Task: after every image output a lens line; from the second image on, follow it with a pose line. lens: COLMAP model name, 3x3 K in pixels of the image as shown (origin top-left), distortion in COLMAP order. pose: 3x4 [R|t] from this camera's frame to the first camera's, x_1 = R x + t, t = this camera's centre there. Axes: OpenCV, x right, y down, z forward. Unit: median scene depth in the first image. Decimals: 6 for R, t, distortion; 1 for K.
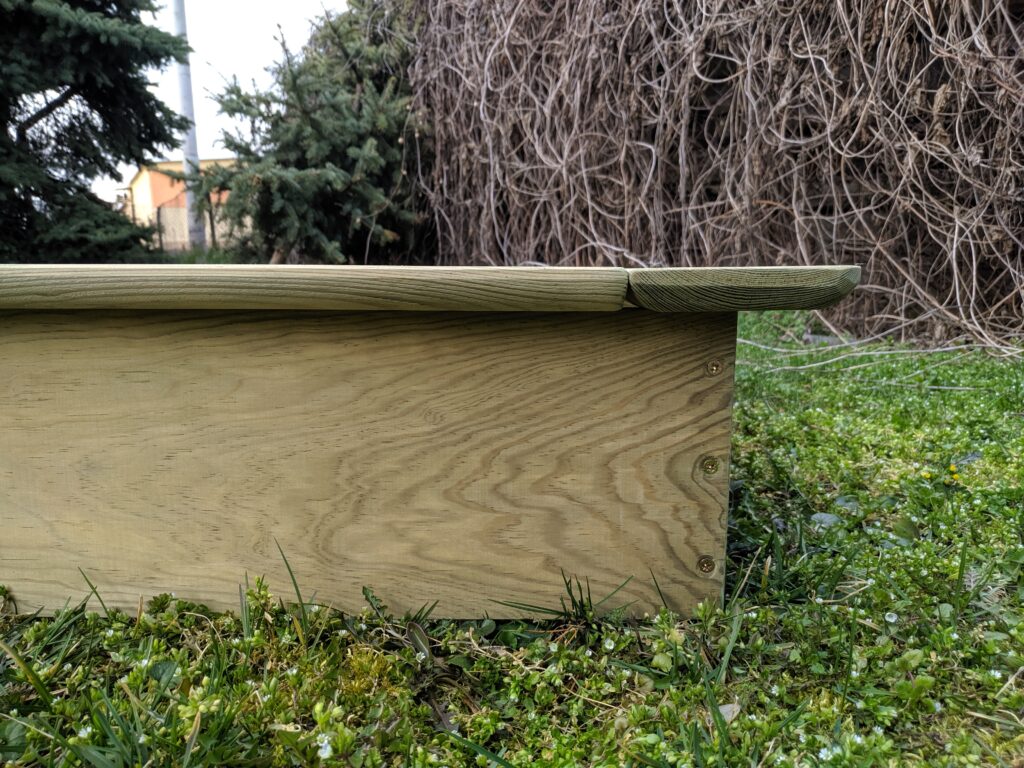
lens RADIAL K [[739.0, 0, 508.2], [0, 739.0, 379.1], [0, 0, 1]] dist [-0.001498, -0.016493]
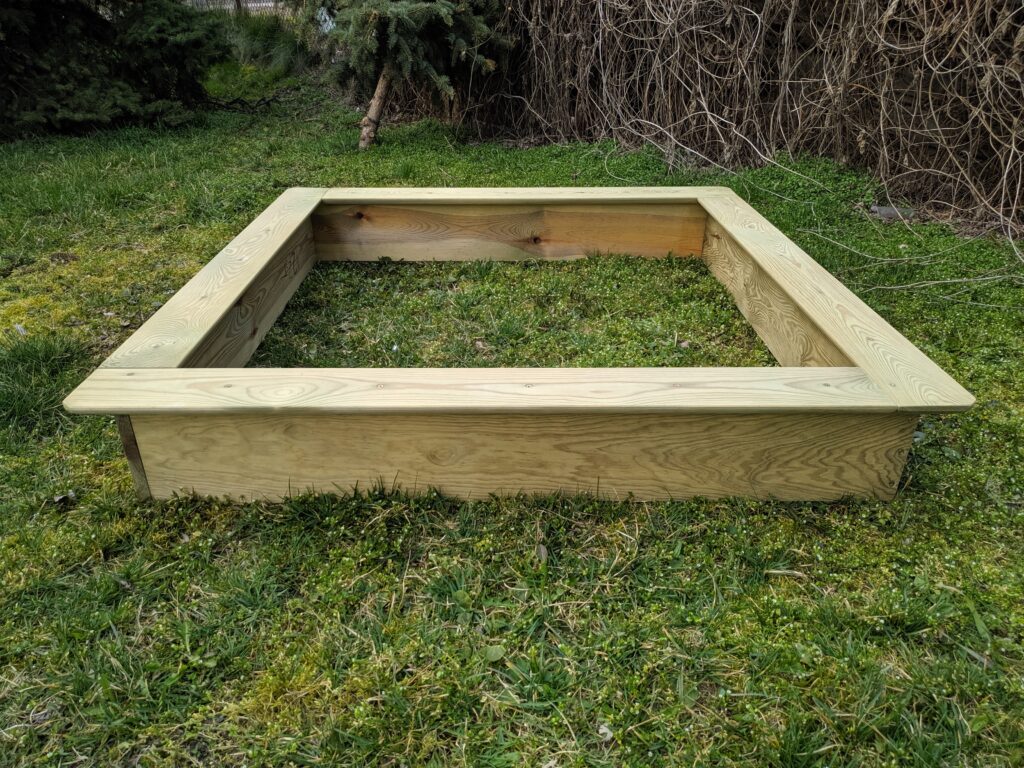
lens RADIAL K [[720.2, 0, 504.9], [0, 720.2, 381.6], [0, 0, 1]] dist [0.002934, -0.019299]
pose [[0.999986, -0.004139, -0.003436, -1.156727], [0.005072, 0.938304, 0.345774, -1.032527], [0.001792, -0.345786, 0.938312, -1.366538]]
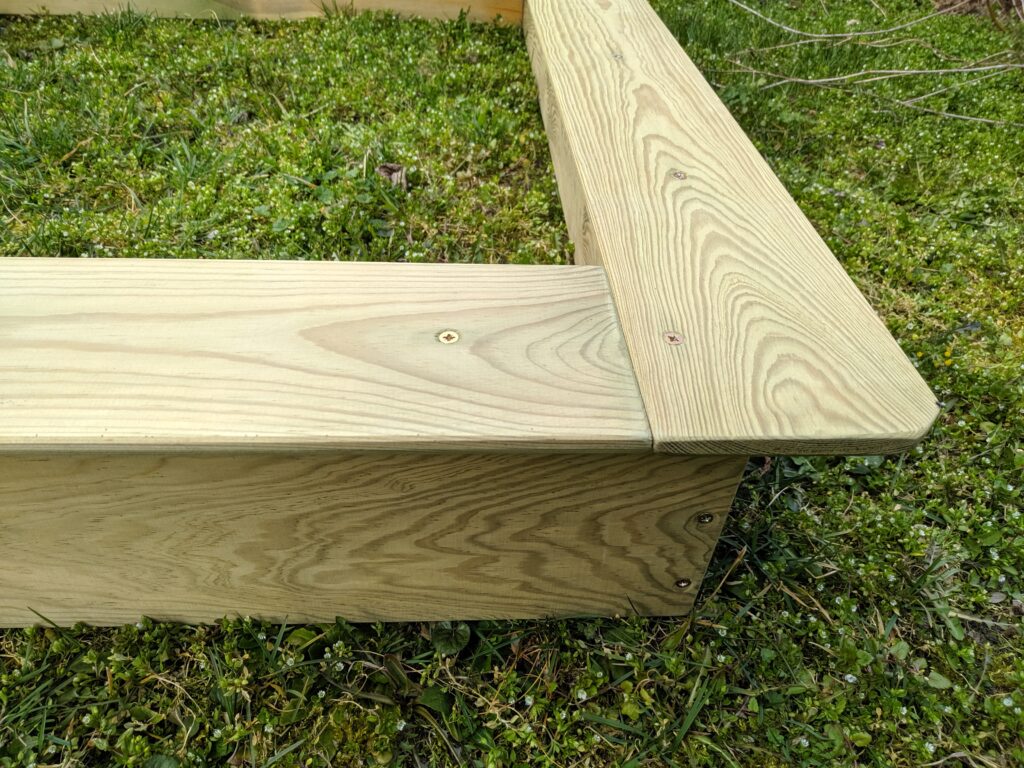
lens RADIAL K [[739.0, 0, 508.2], [0, 739.0, 379.1], [0, 0, 1]] dist [-0.001498, -0.016493]
pose [[0.997595, 0.003070, 0.069239, -0.036513], [-0.040329, 0.838181, 0.543899, -0.517878], [-0.056366, -0.545384, 0.836289, 0.337273]]
